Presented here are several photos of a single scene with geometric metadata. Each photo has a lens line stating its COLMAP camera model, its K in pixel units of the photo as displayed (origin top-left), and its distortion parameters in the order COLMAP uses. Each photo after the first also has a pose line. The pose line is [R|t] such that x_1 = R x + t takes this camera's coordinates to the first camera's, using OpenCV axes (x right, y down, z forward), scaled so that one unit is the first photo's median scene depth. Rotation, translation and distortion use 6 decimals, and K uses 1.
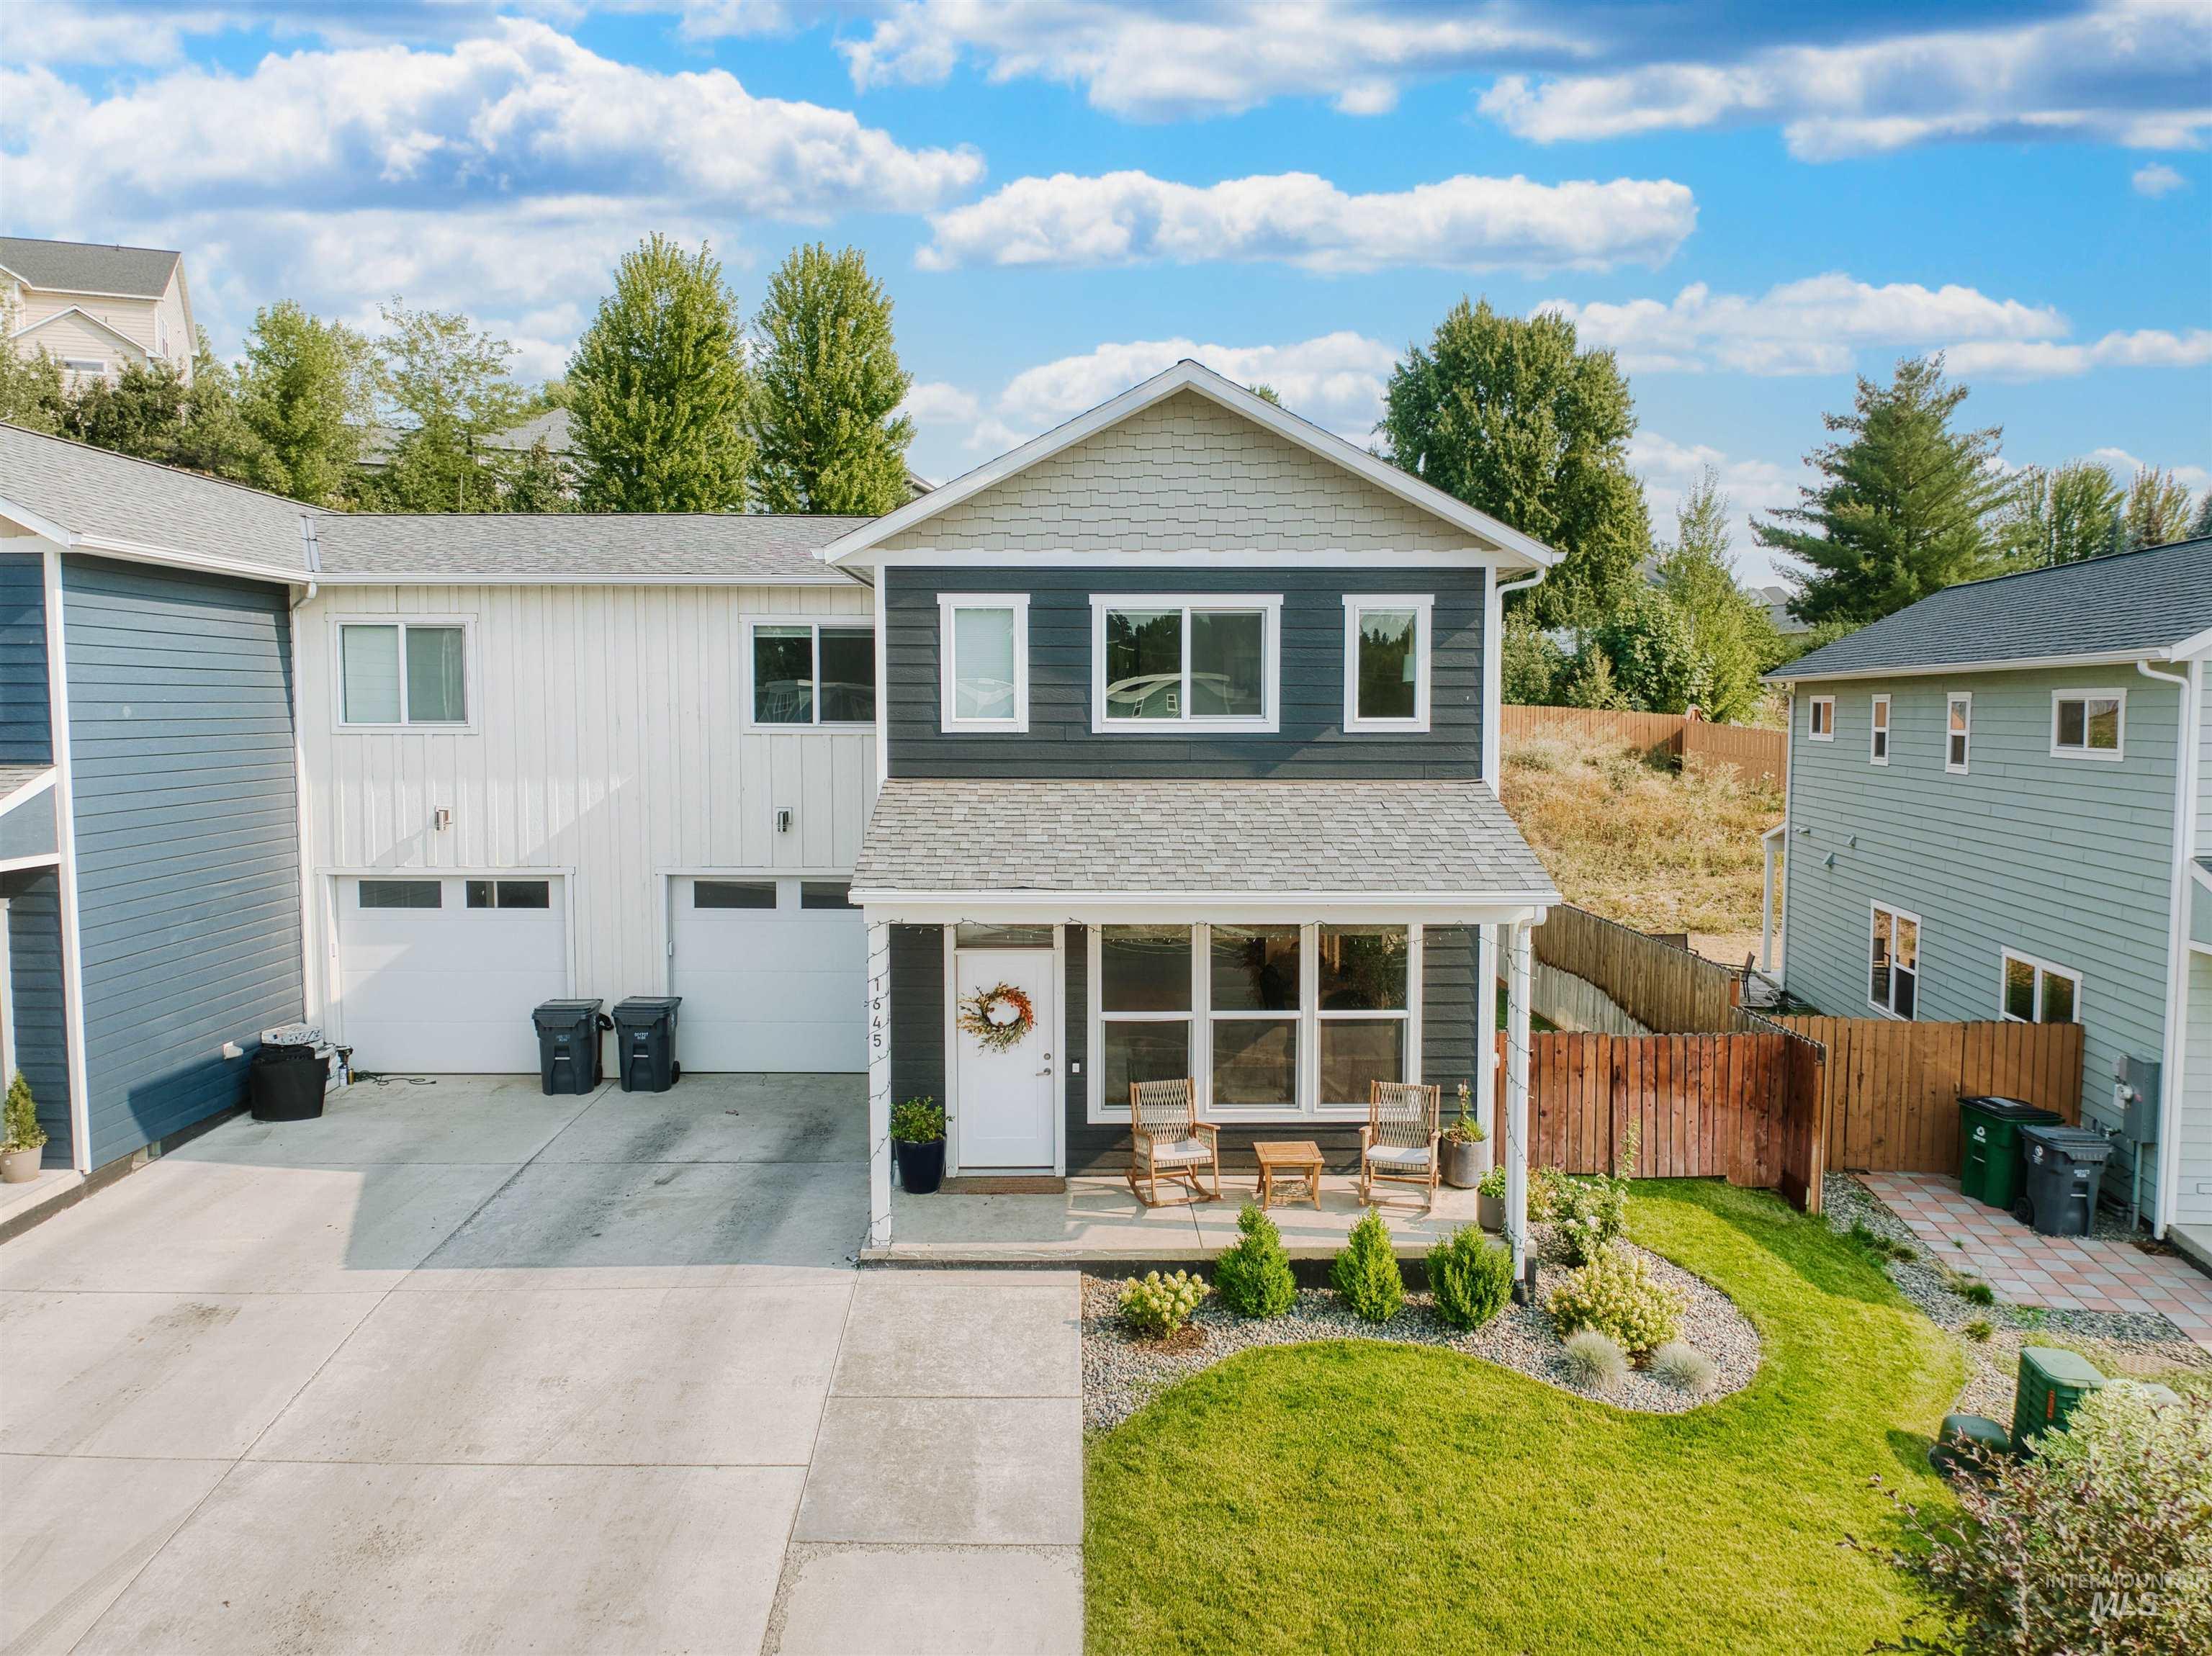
lens RADIAL K [[1565.0, 0, 1112.4], [0, 1565.0, 833.5], [0, 0, 1]] dist [0.017134, -0.047979]
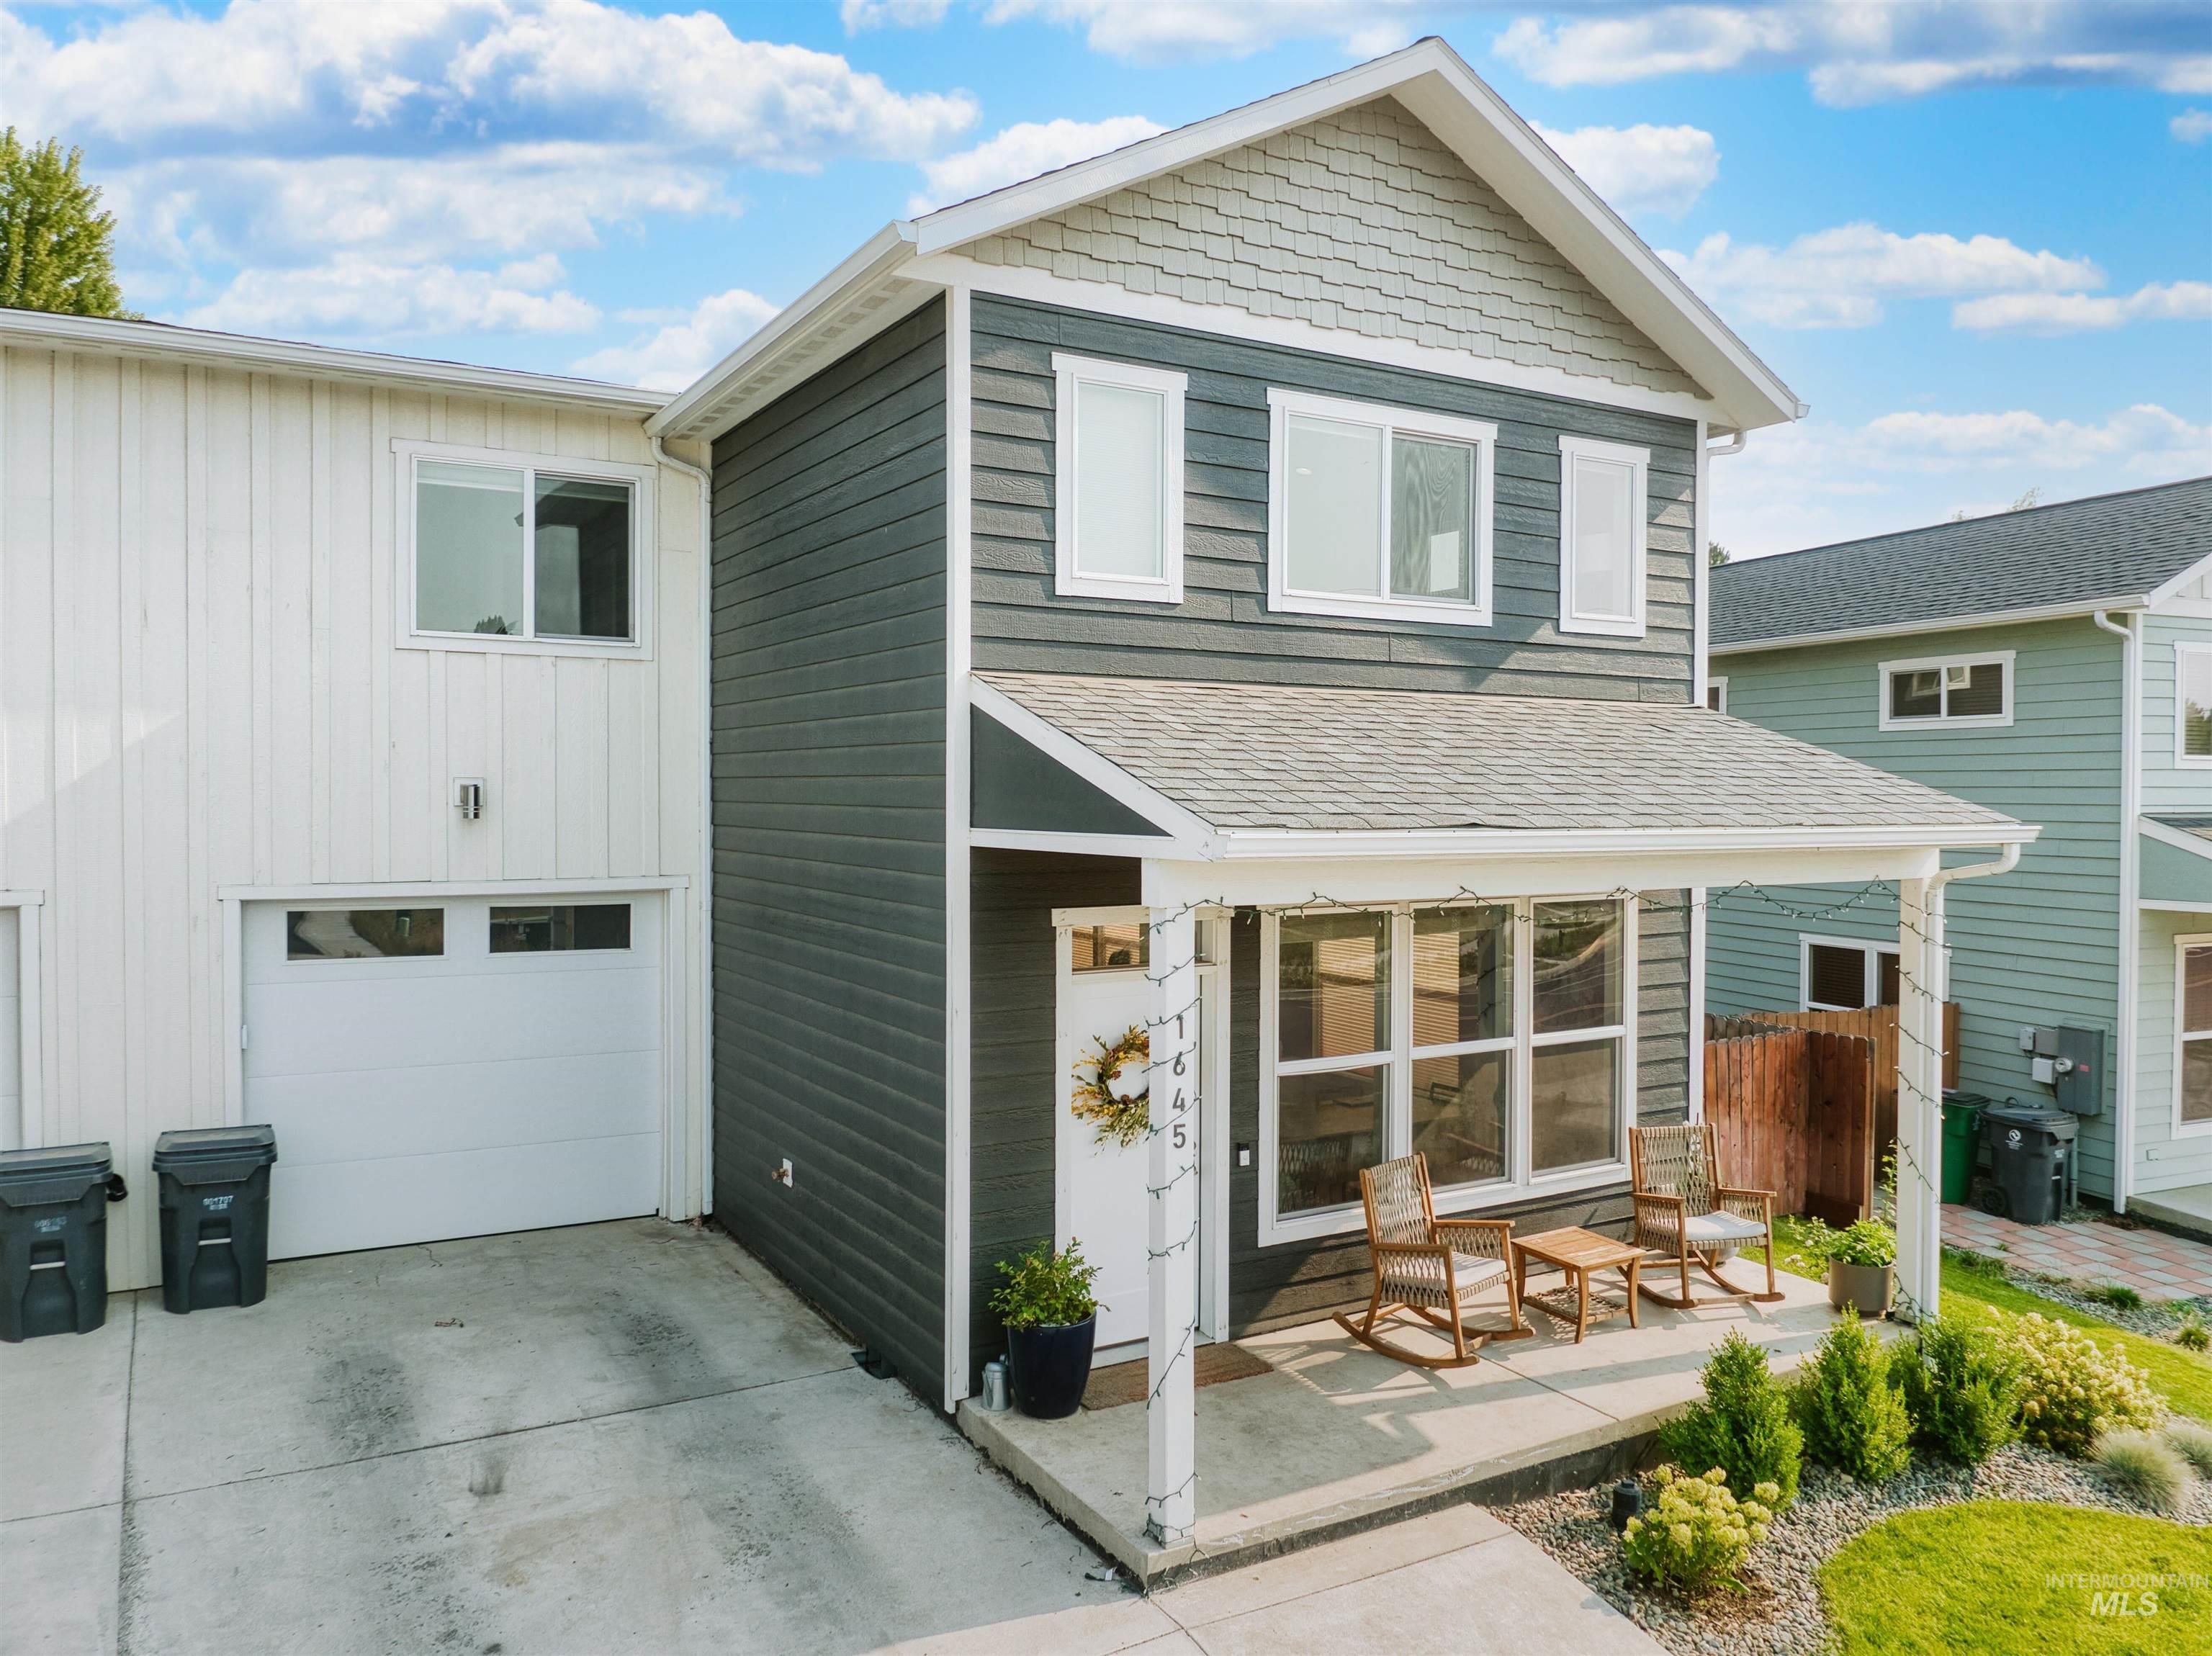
lens RADIAL K [[1565.0, 0, 1110.0], [0, 1565.0, 830.4], [0, 0, 1]] dist [0.017134, -0.047979]
pose [[0.874083, -0.010855, 0.485656, -0.363420], [0.035614, 0.998492, -0.041781, 0.045570], [-0.484470, 0.053816, 0.873151, 0.481545]]
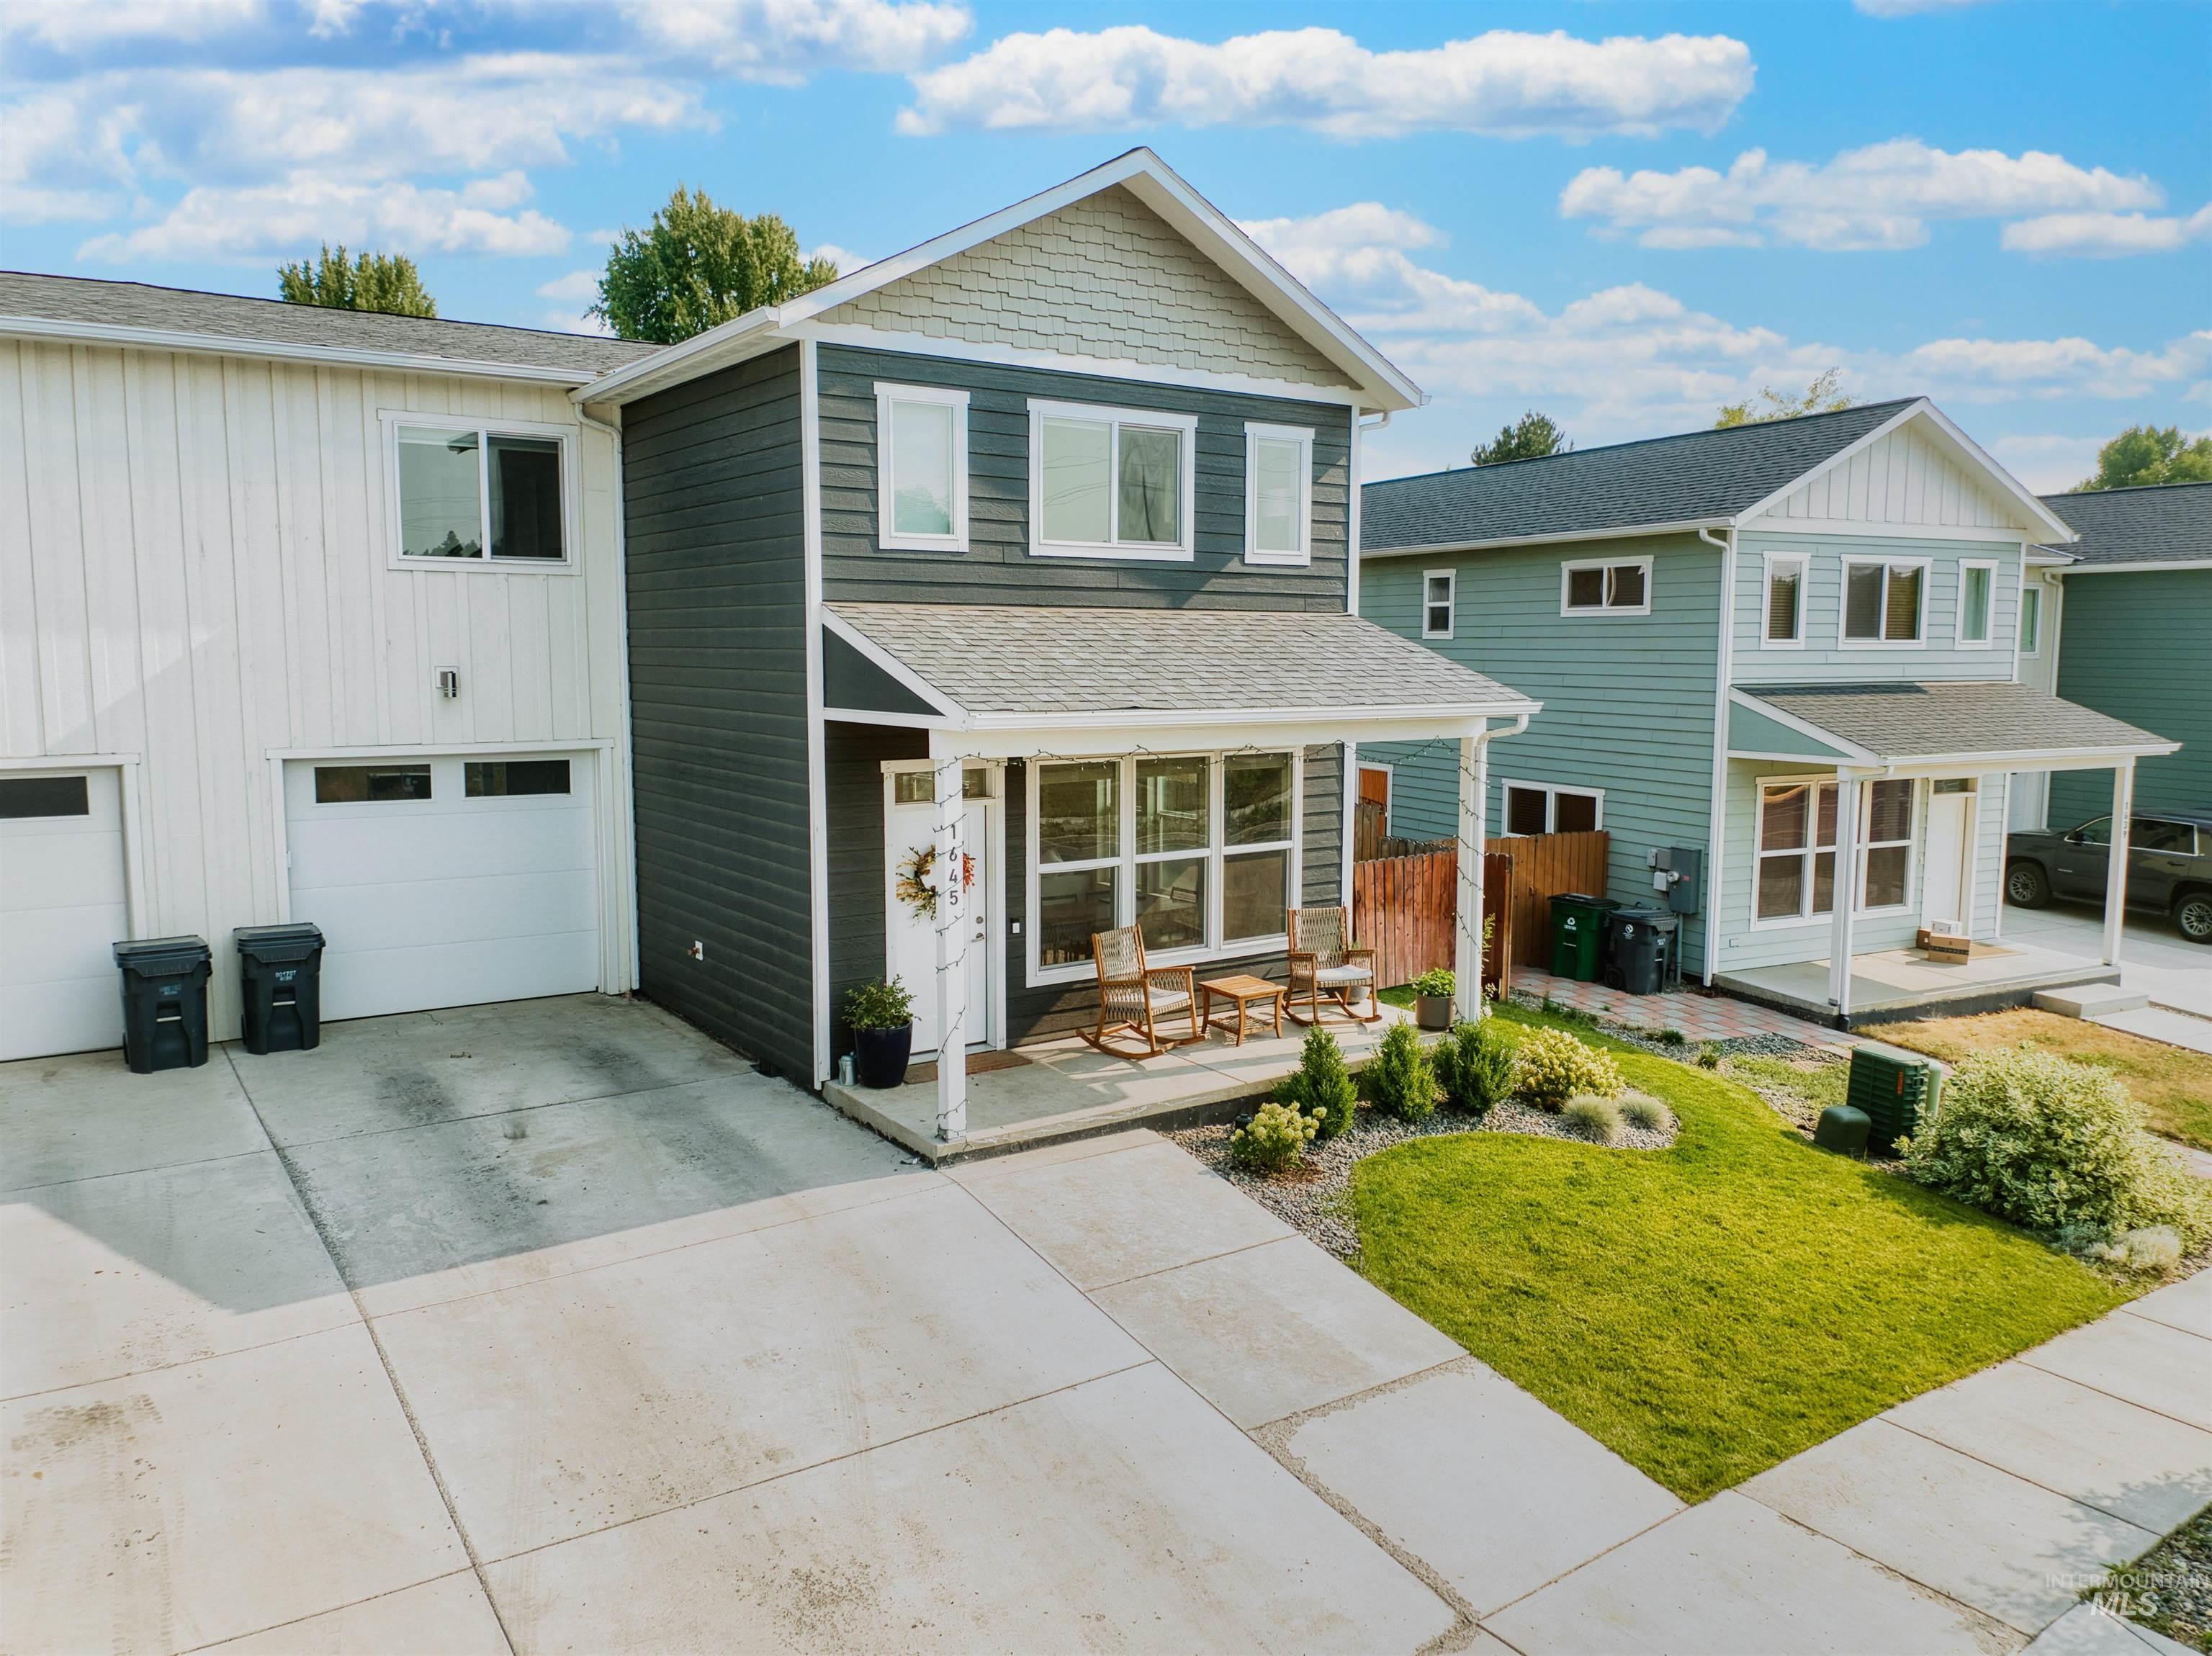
lens RADIAL K [[1565.0, 0, 1108.6], [0, 1565.0, 830.0], [0, 0, 1]] dist [0.017134, -0.047979]
pose [[0.831742, -0.063857, 0.551477, -0.472966], [0.041293, 0.997727, 0.053251, 0.046701], [-0.553624, -0.021519, 0.832489, 0.215334]]
